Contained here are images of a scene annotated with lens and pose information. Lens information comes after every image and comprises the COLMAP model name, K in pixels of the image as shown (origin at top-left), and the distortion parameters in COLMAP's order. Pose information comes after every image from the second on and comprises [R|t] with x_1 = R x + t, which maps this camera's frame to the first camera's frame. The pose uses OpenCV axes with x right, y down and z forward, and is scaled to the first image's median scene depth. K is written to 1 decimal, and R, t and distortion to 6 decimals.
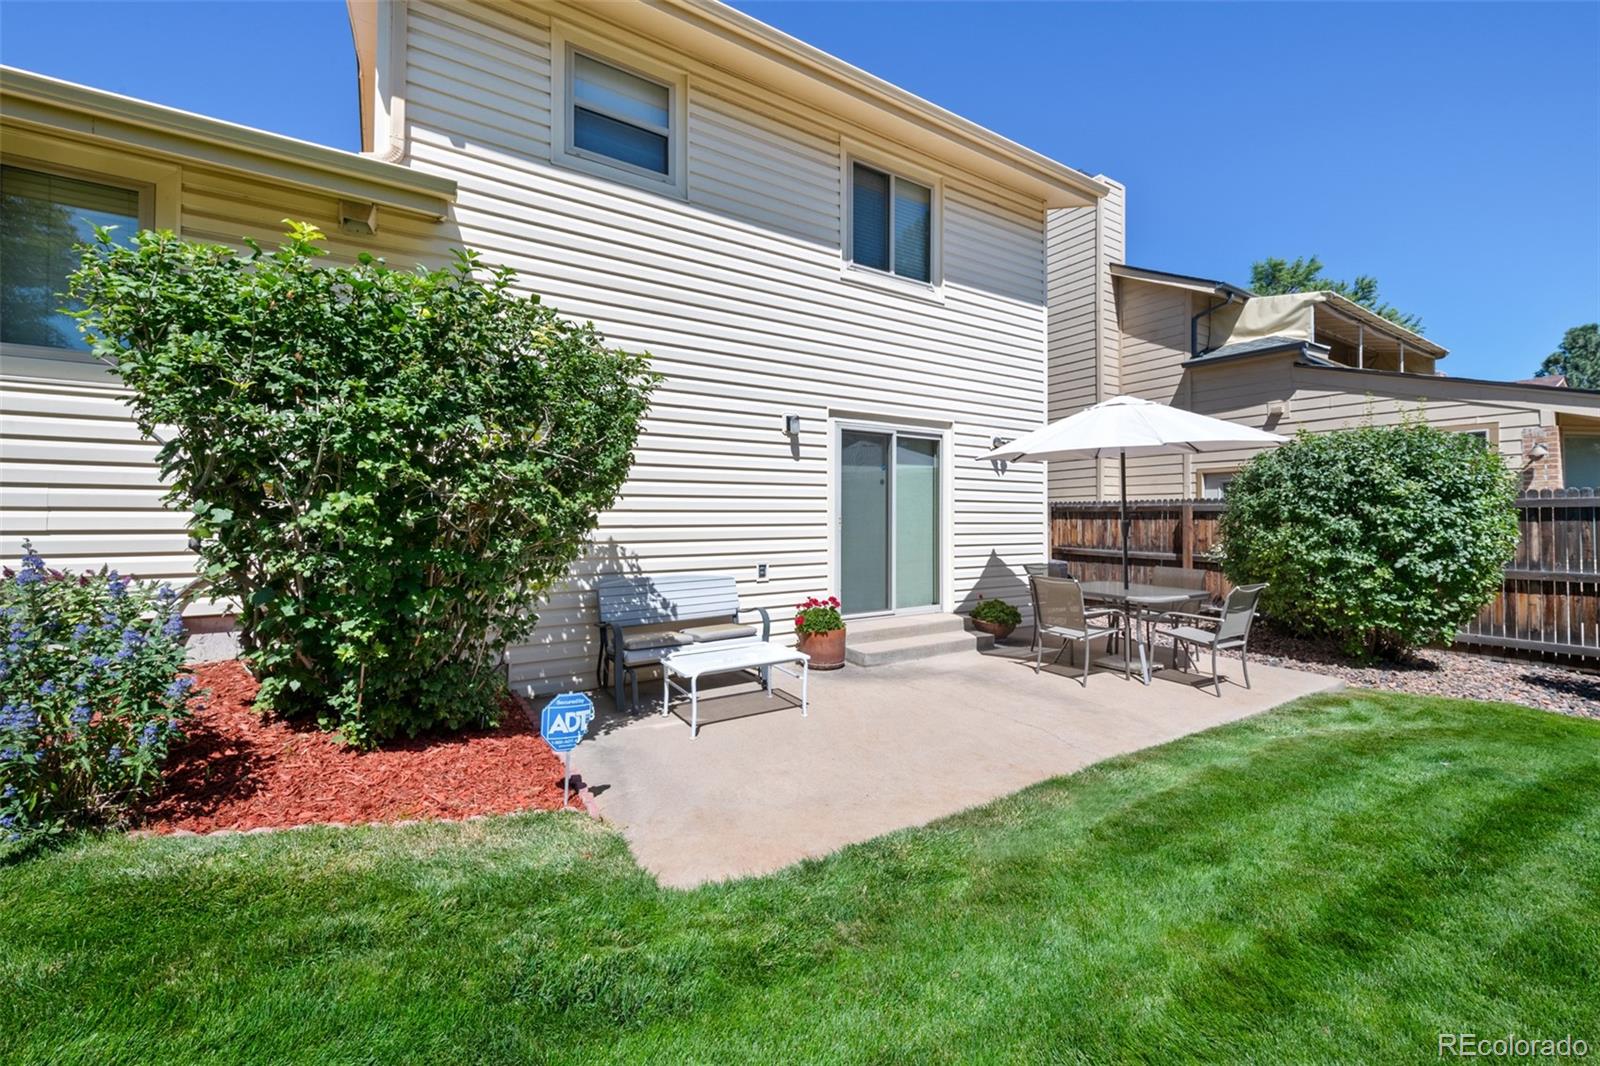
lens RADIAL K [[637.8, 0, 799.2], [0, 637.8, 514.8], [0, 0, 1]] dist [0.000996, -0.000073]
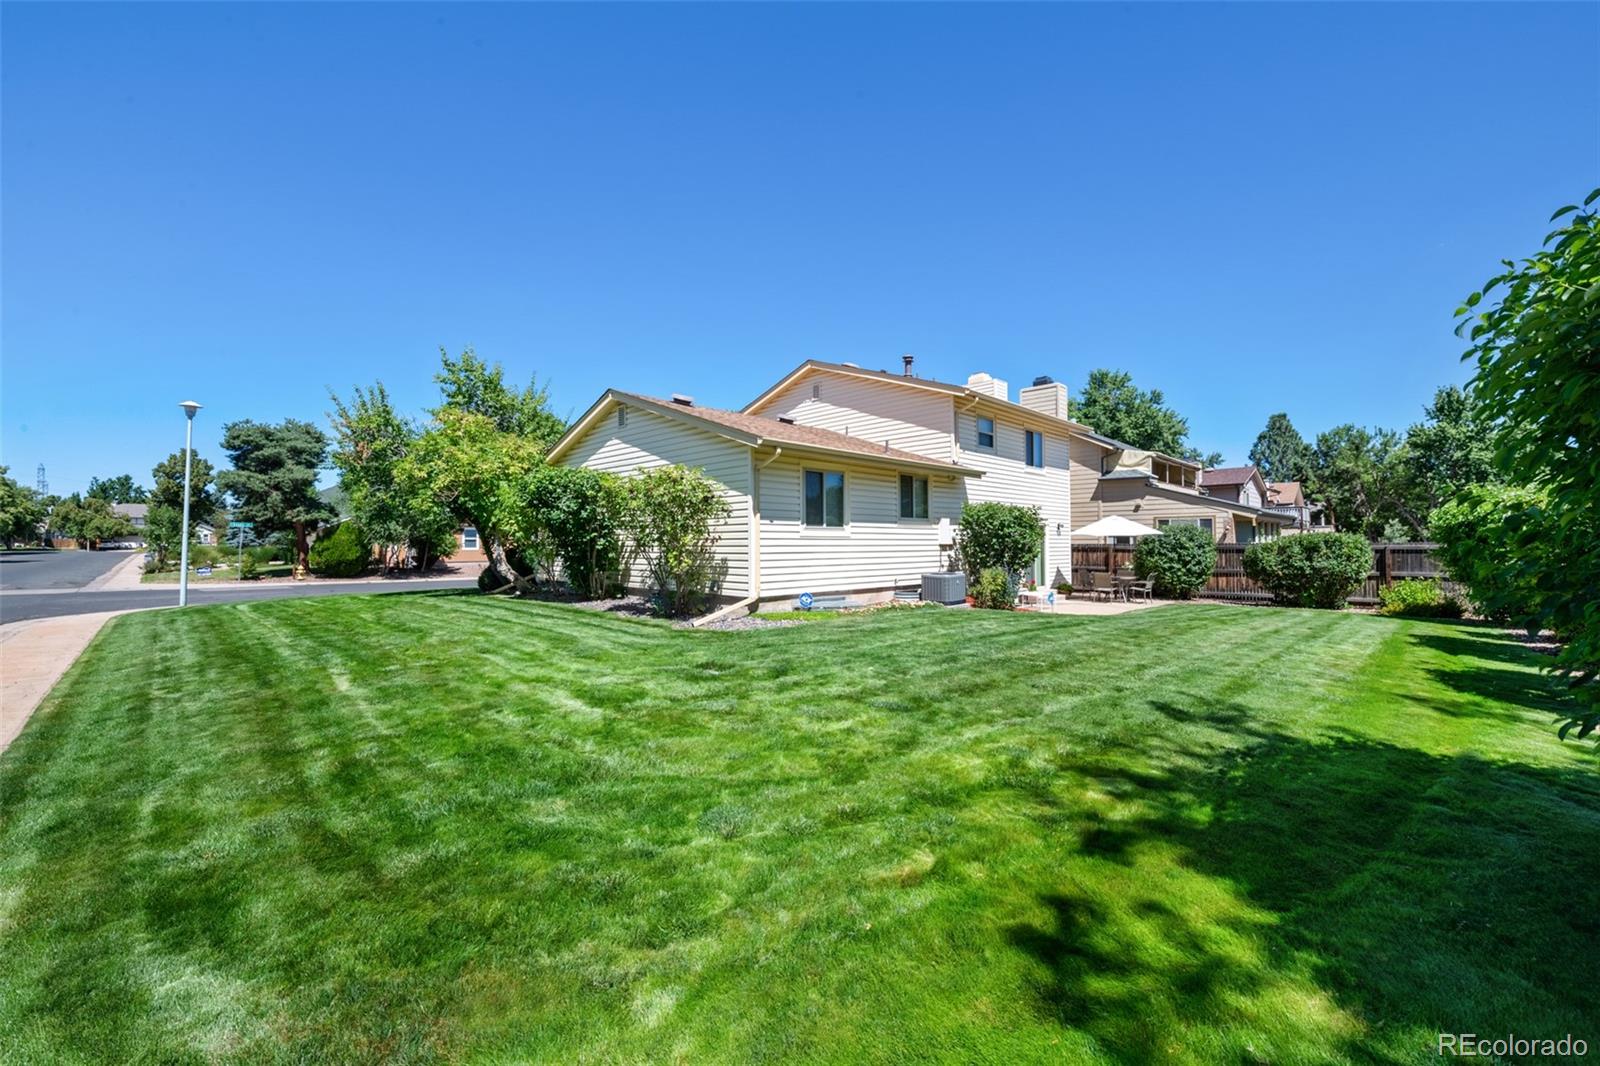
lens RADIAL K [[633.1, 0, 800.0], [0, 633.1, 533.0], [0, 0, 1]] dist [-0.011824, 0.000001]
pose [[0.975817, -0.001425, 0.218586, -1.450393], [0.004232, 0.999914, -0.012374, -0.057630], [-0.218550, 0.013000, 0.975739, -1.464873]]
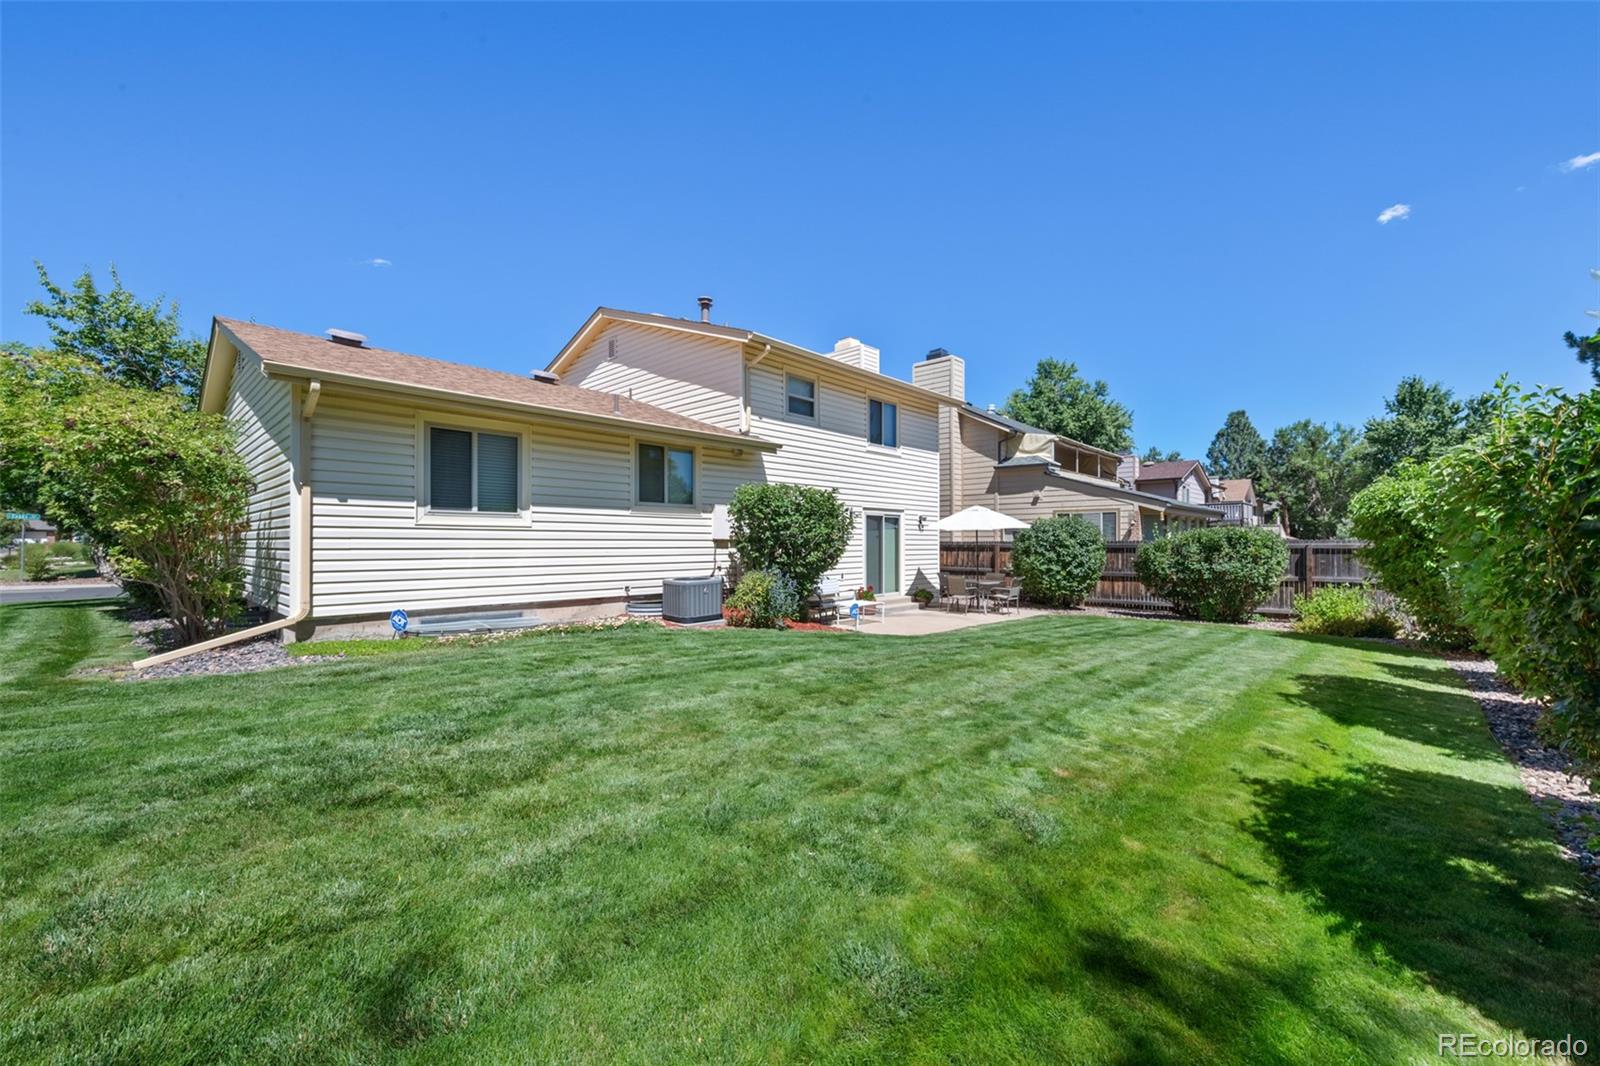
lens RADIAL K [[626.2, 0, 804.8], [0, 626.2, 541.1], [0, 0, 1]] dist [0.011596, -0.000145]
pose [[0.966937, -0.000982, 0.255013, -0.683675], [0.000545, 0.999998, 0.001781, -0.041546], [-0.255014, -0.001583, 0.966936, -1.074377]]
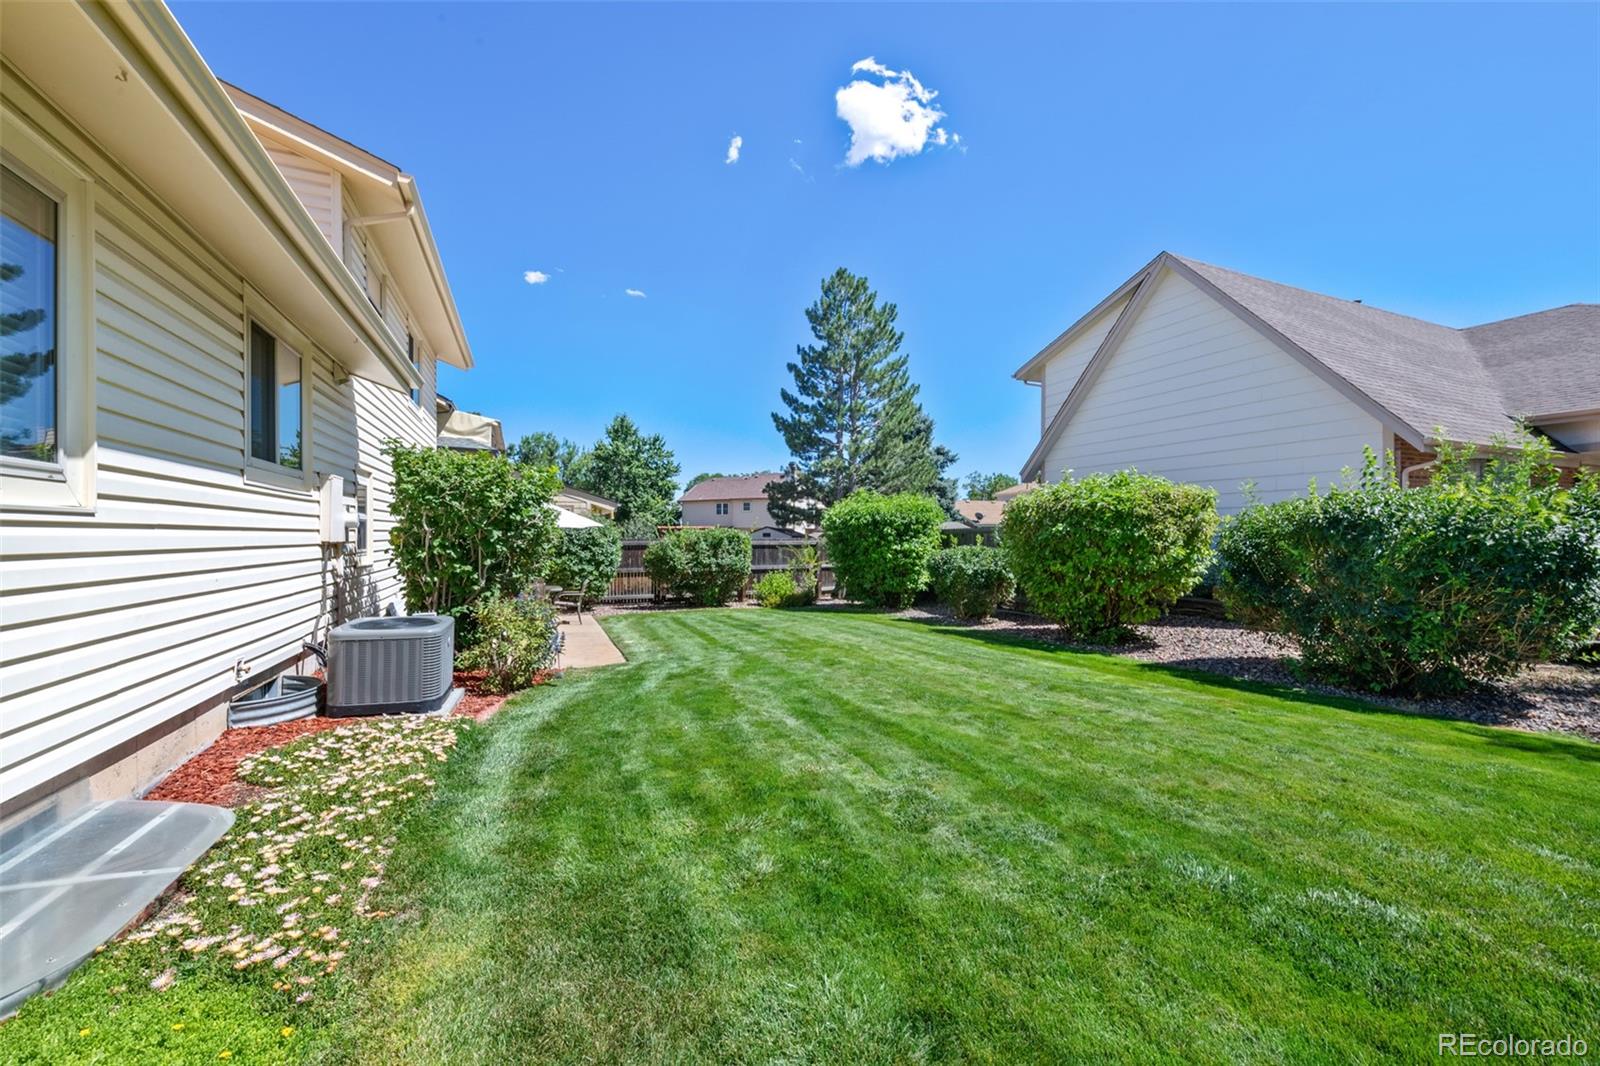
lens RADIAL K [[626.2, 0, 804.8], [0, 626.2, 541.1], [0, 0, 1]] dist [0.011596, -0.000145]
pose [[0.154021, -0.008994, 0.988027, -1.224337], [-0.007425, 0.999920, 0.010259, -0.058888], [-0.988040, -0.008916, 0.153942, -0.191462]]
